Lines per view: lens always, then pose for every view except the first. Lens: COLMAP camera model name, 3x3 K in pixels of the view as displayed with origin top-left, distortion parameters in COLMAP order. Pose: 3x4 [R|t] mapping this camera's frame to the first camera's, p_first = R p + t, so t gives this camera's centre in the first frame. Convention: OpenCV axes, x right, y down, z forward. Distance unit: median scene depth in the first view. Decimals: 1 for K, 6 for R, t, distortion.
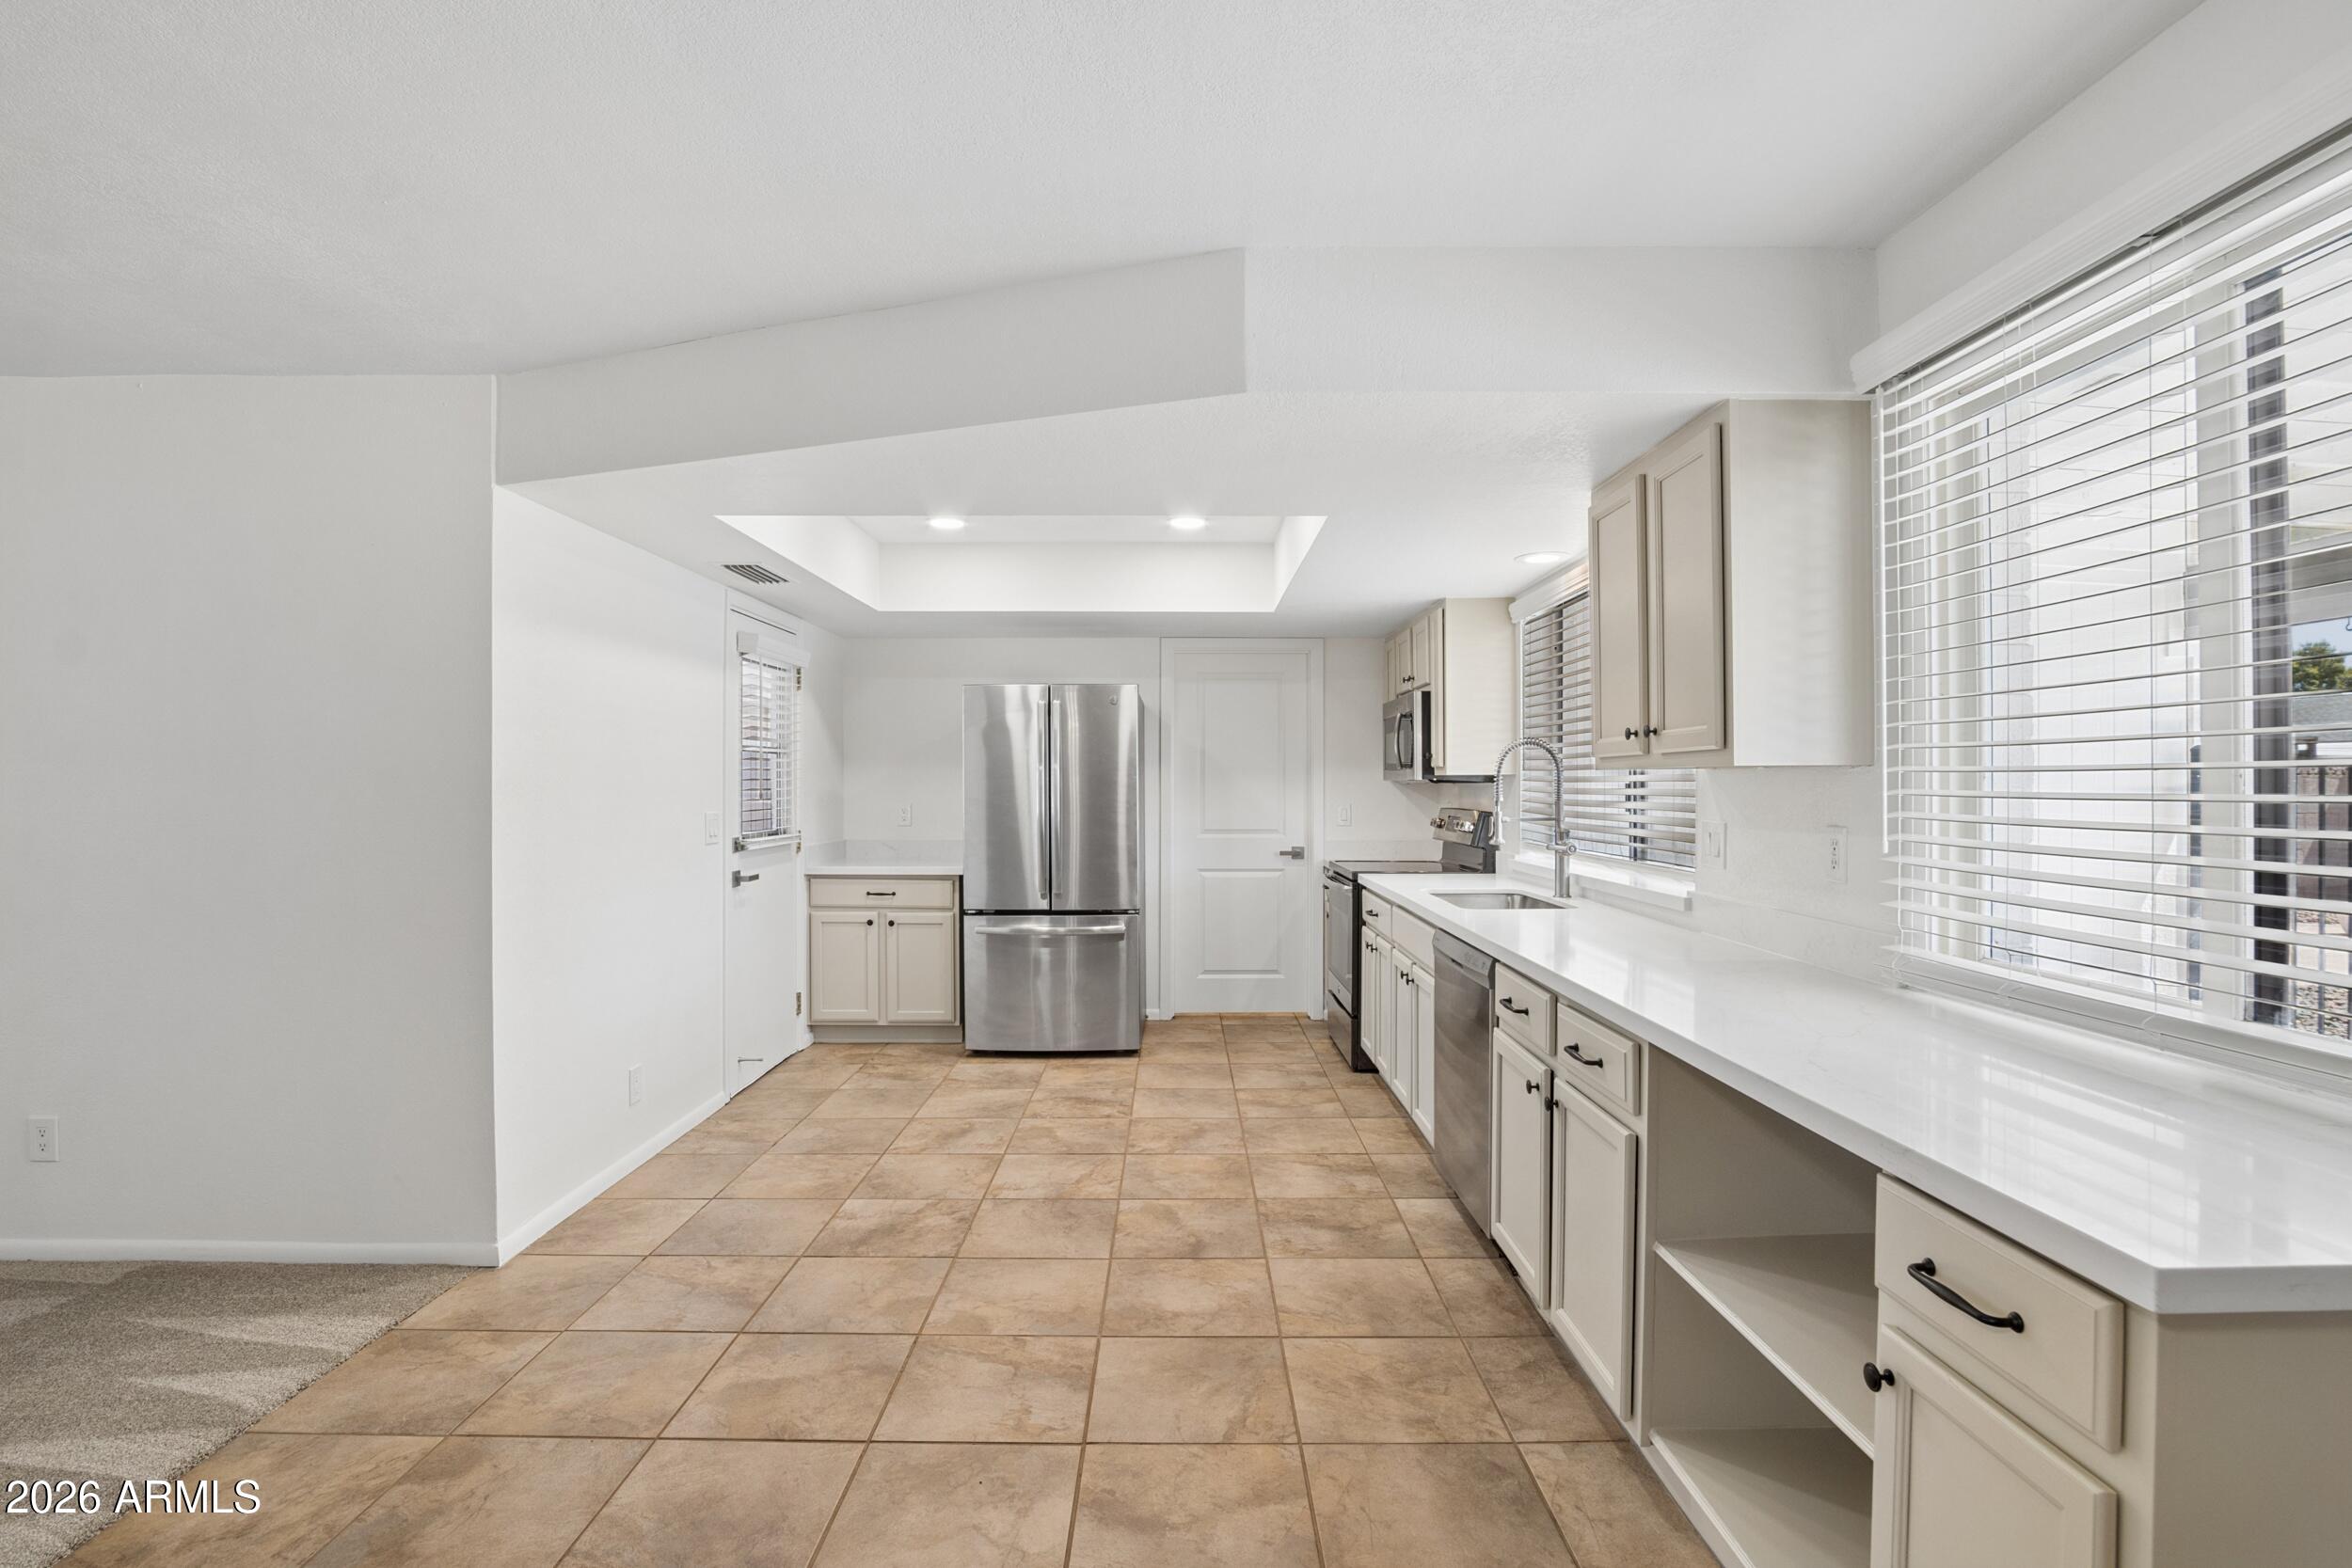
lens RADIAL K [[1106.0, 0, 1172.4], [0, 1106.0, 788.2], [0, 0, 1]] dist [-0.039245, 0.008859]
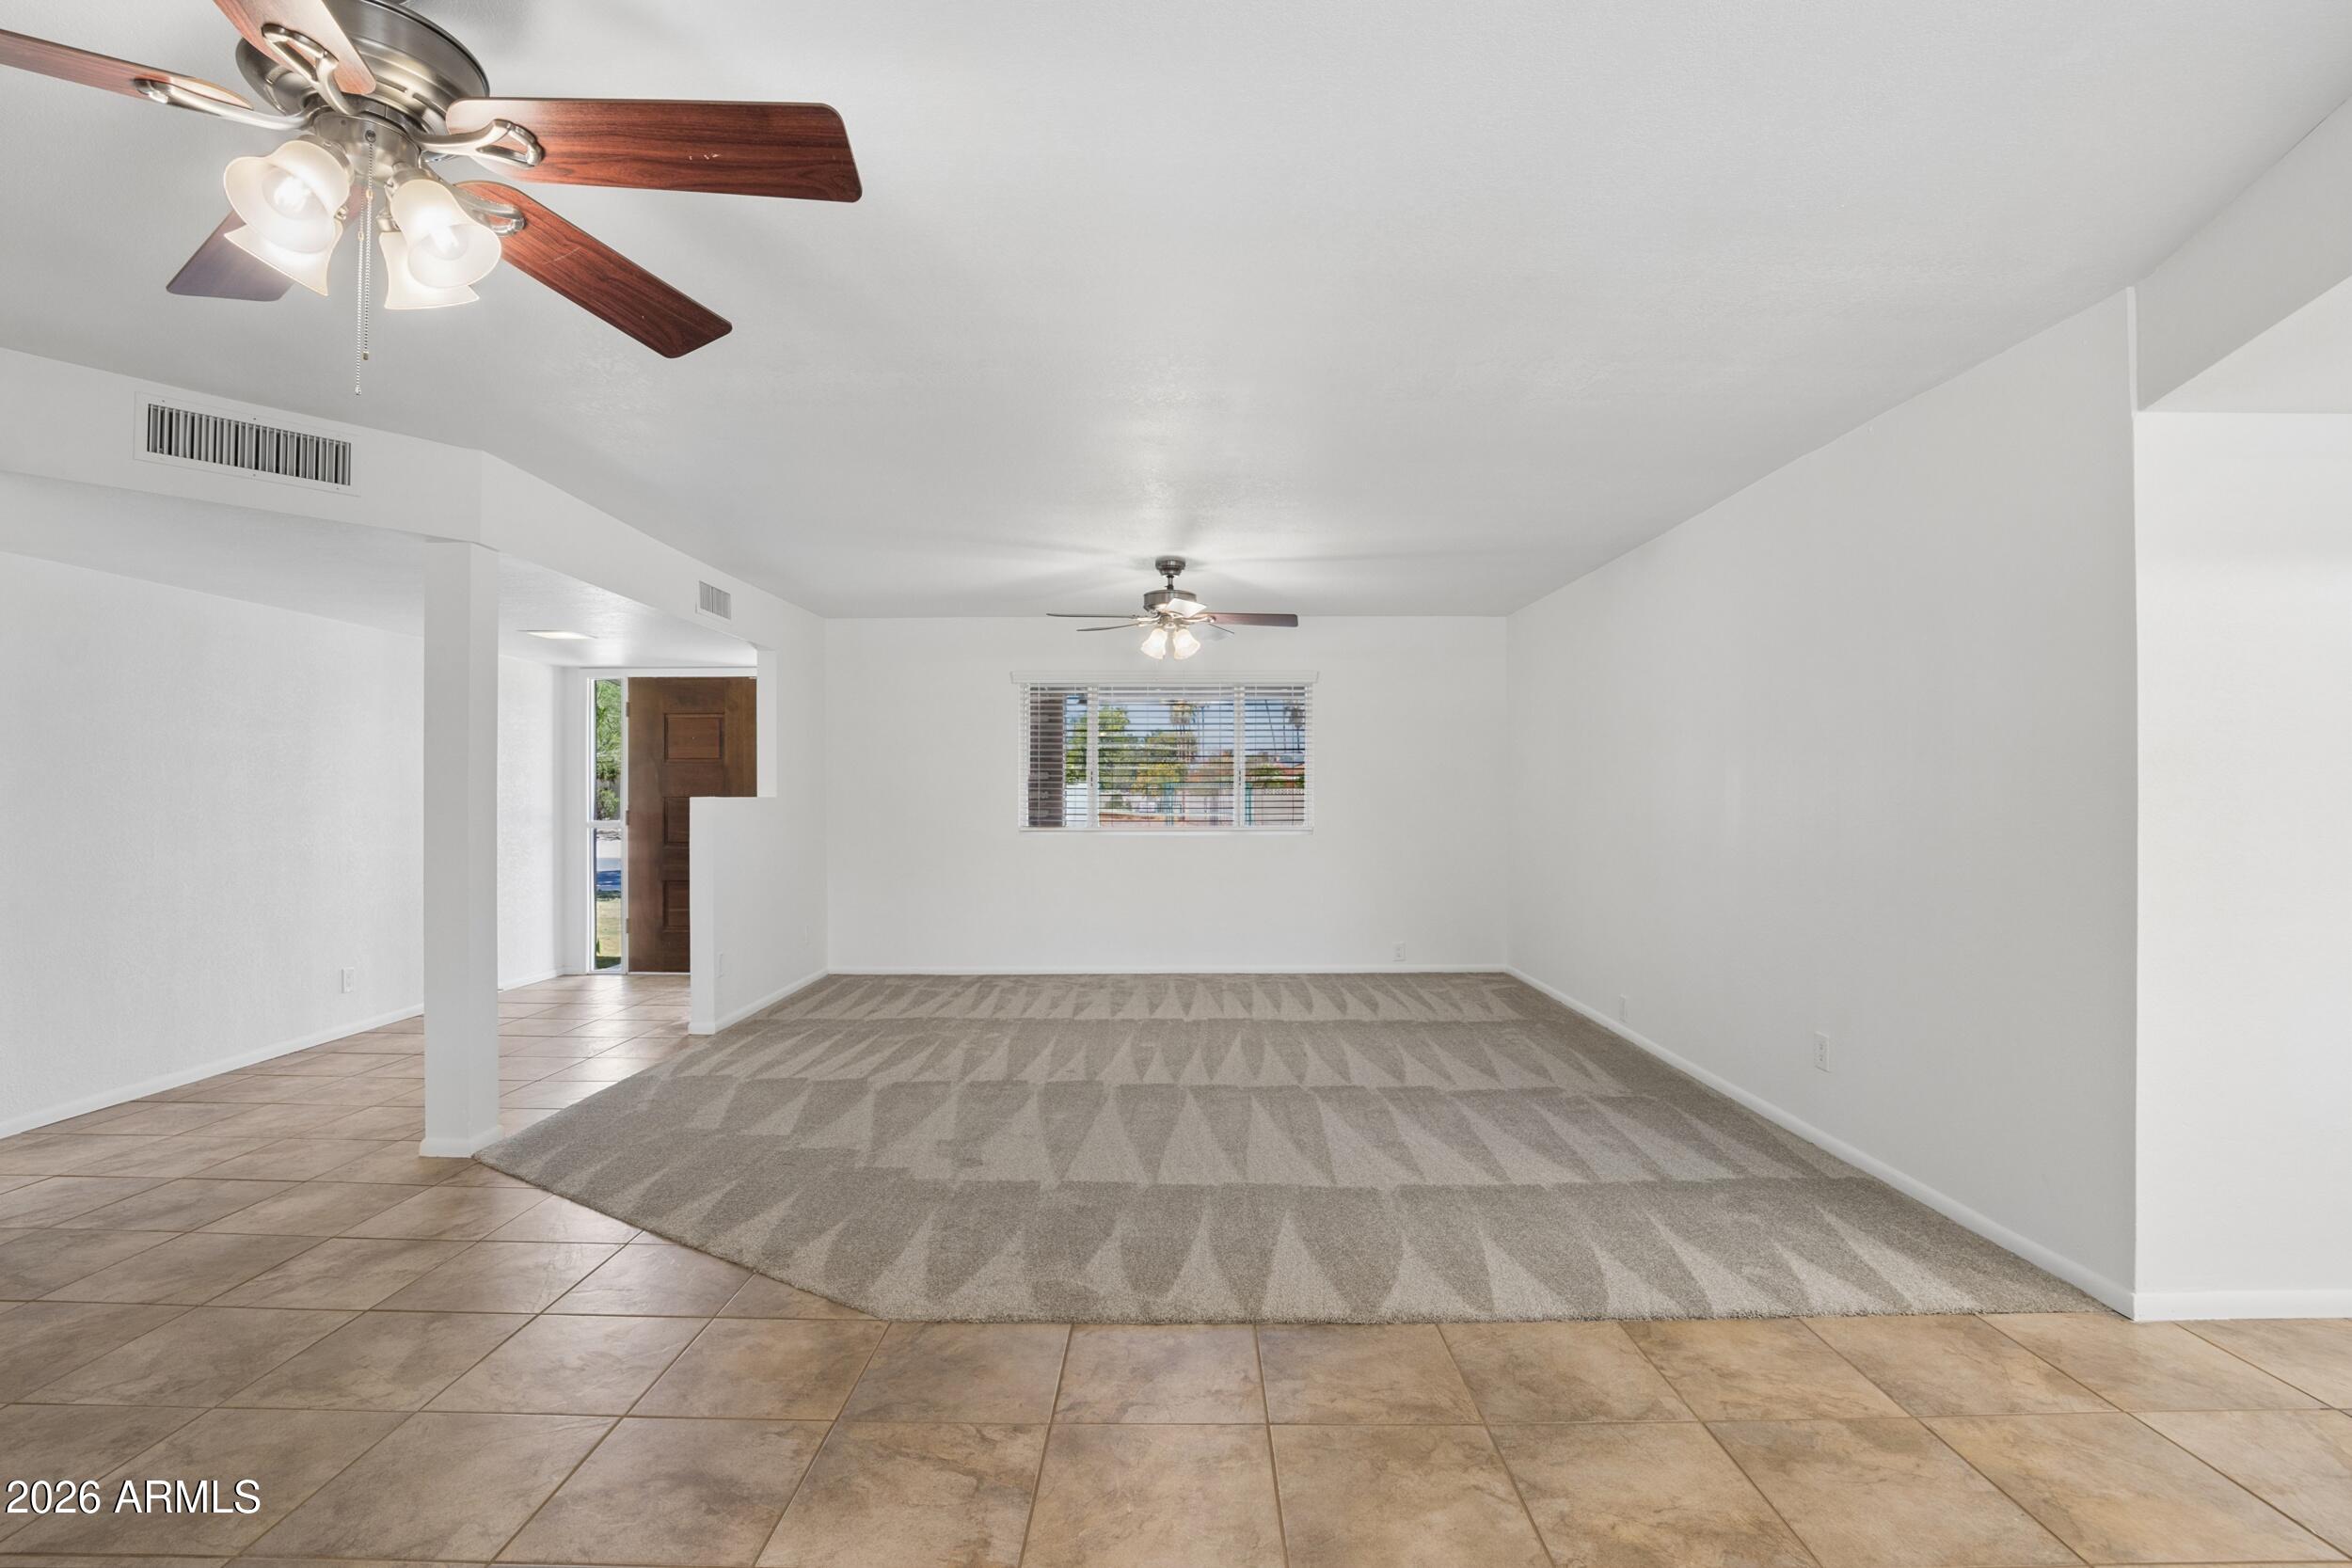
lens RADIAL K [[1106.0, 0, 1169.9], [0, 1106.0, 791.9], [0, 0, 1]] dist [-0.039245, 0.008859]
pose [[-0.006639, 0.002568, -0.999975, 0.240110], [-0.001805, 0.999995, 0.002580, 0.022532], [0.999976, 0.001822, -0.006635, 0.250951]]
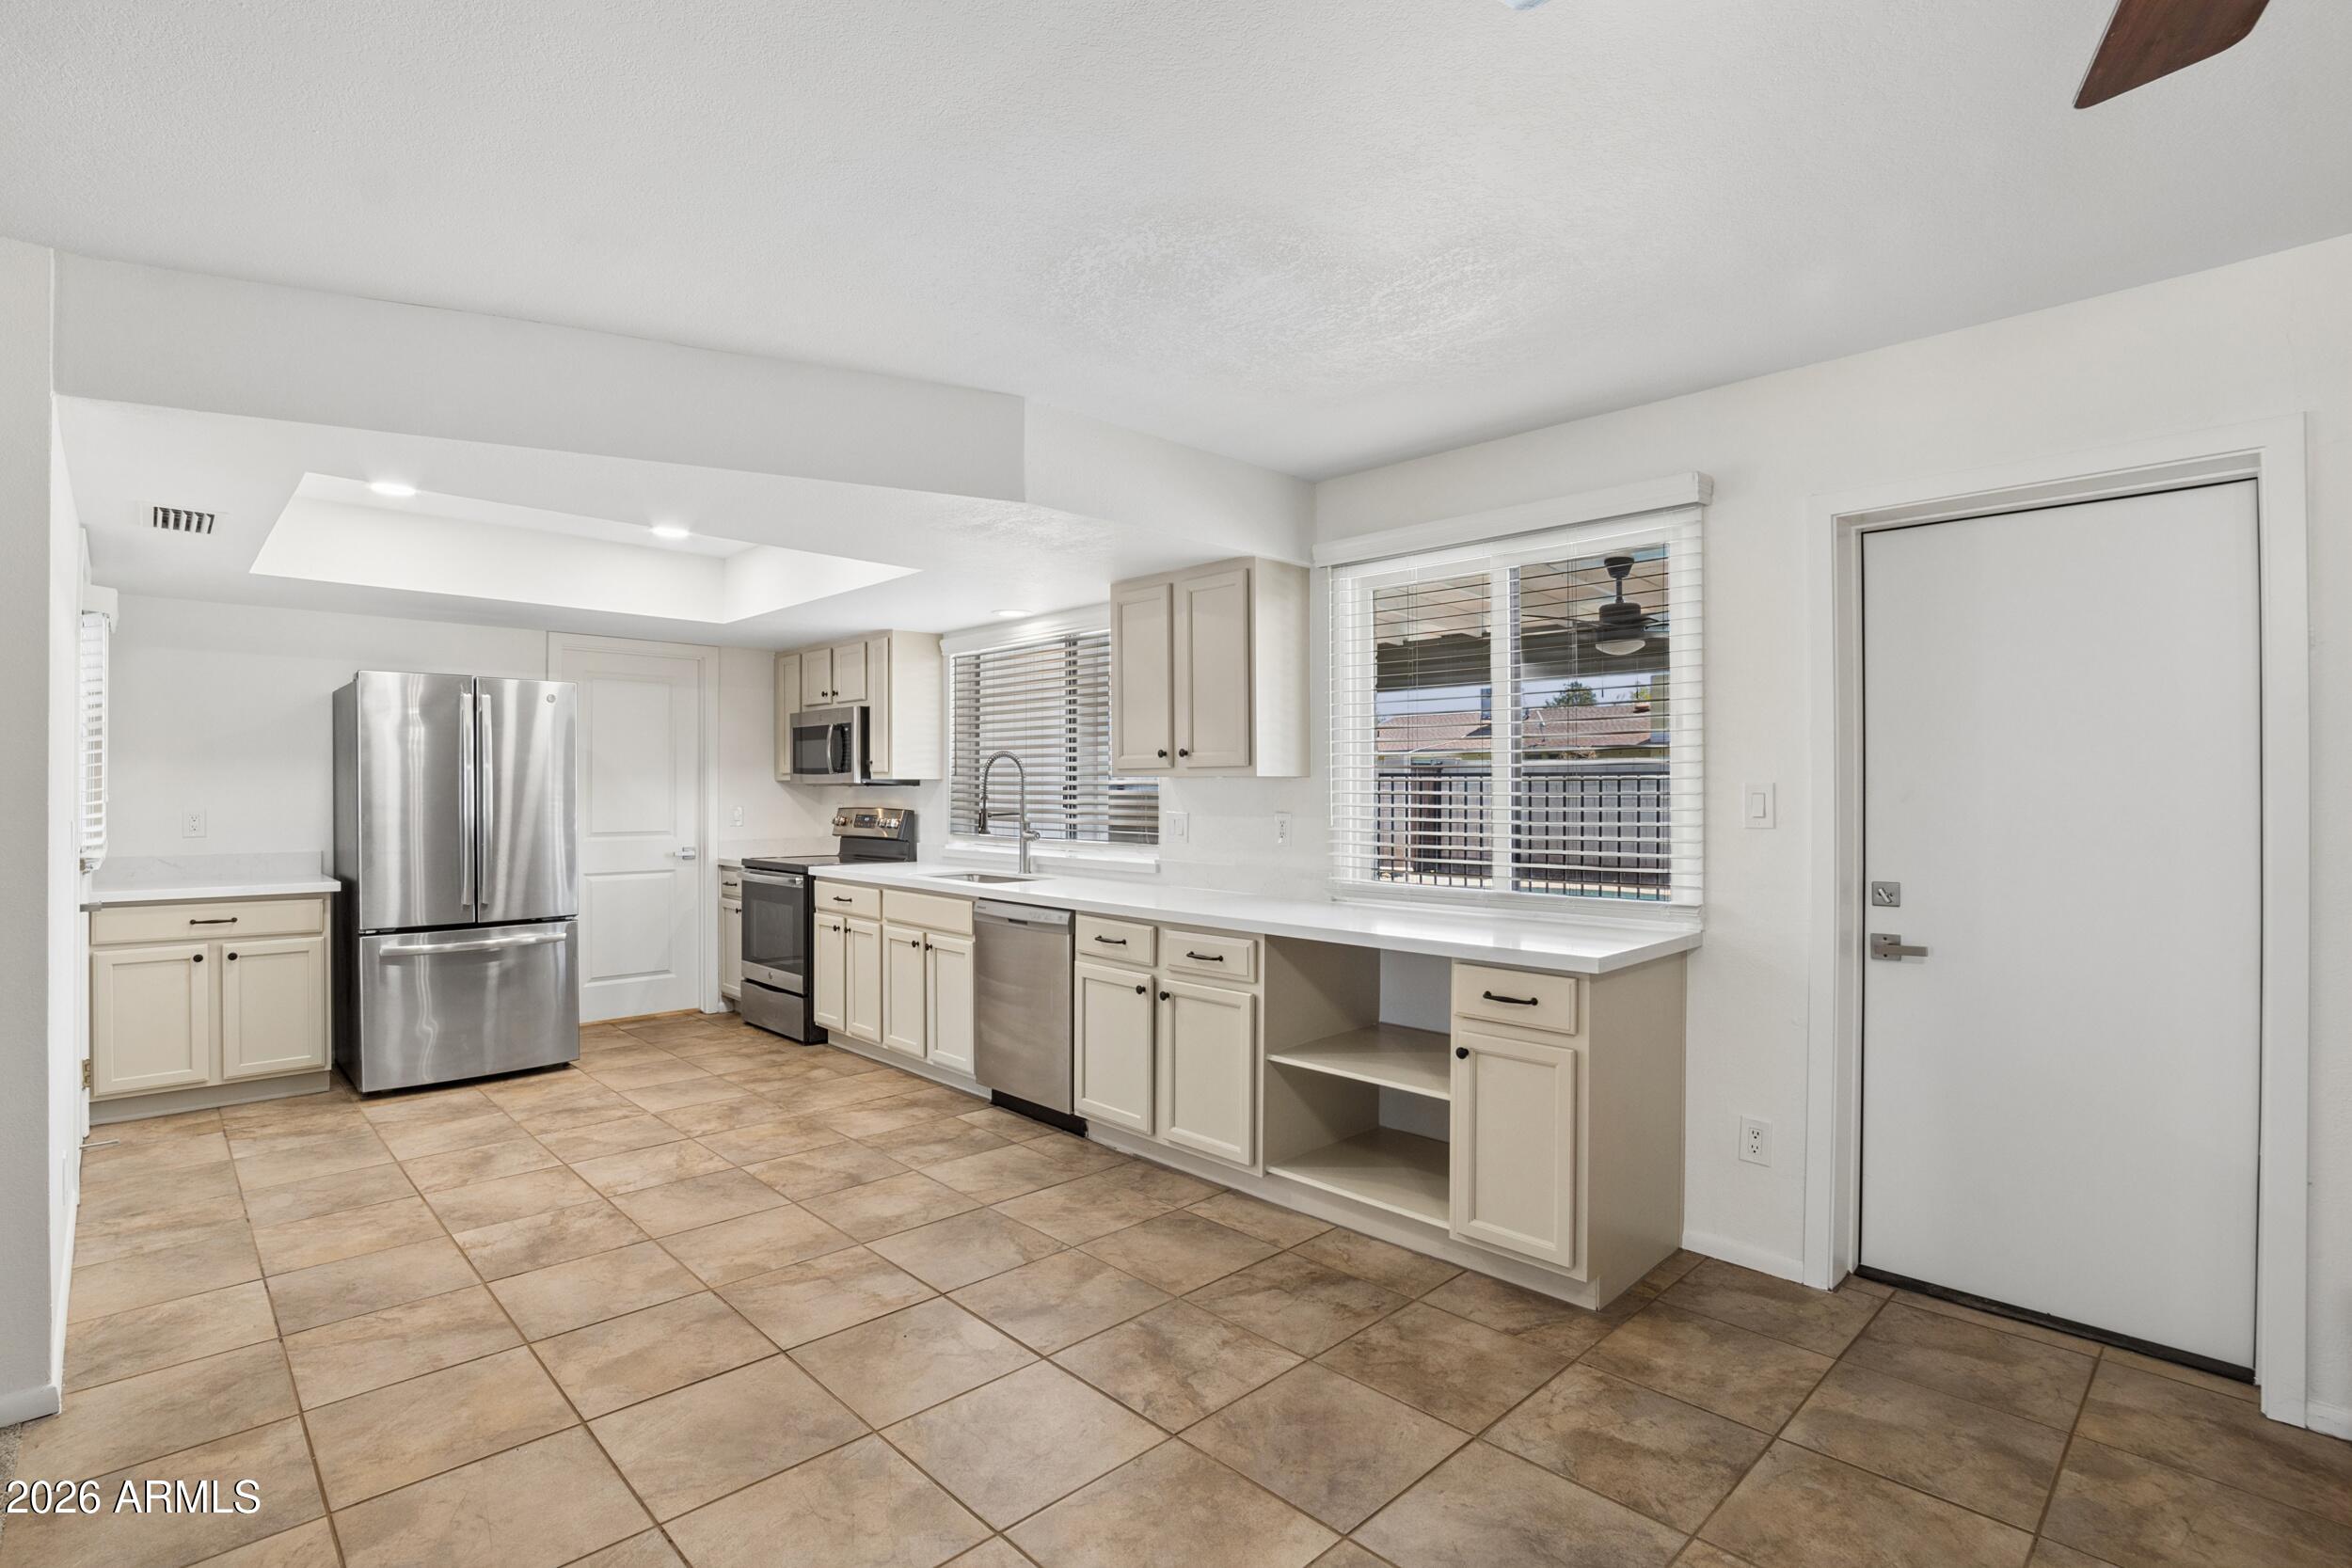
lens RADIAL K [[1106.0, 0, 1173.7], [0, 1106.0, 790.0], [0, 0, 1]] dist [-0.039245, 0.008859]
pose [[0.715049, 0.001515, 0.699072, -0.608398], [-0.000183, 0.999998, -0.001979, 0.003439], [-0.699074, 0.001287, 0.715048, -0.093252]]
